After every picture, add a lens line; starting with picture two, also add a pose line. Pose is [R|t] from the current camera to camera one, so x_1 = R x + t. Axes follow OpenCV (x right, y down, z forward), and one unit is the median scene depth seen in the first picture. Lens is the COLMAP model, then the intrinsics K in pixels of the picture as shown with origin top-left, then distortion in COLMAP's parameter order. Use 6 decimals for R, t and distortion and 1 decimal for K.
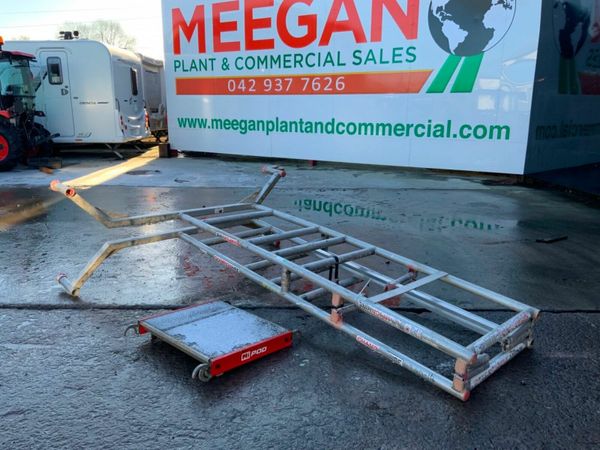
lens RADIAL K [[497.6, 0, 300.5], [0, 497.6, 232.6], [0, 0, 1]] dist [0.091832, -0.167253]
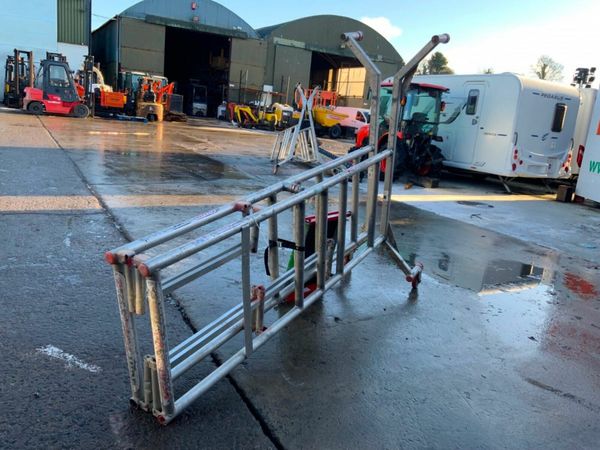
lens RADIAL K [[497.6, 0, 305.1], [0, 497.6, 235.5], [0, 0, 1]] dist [0.091832, -0.167253]
pose [[0.484370, 0.249829, -0.838434, 0.338303], [-0.306485, 0.946084, 0.104847, -0.058811], [0.819422, 0.206183, 0.534824, 0.203359]]
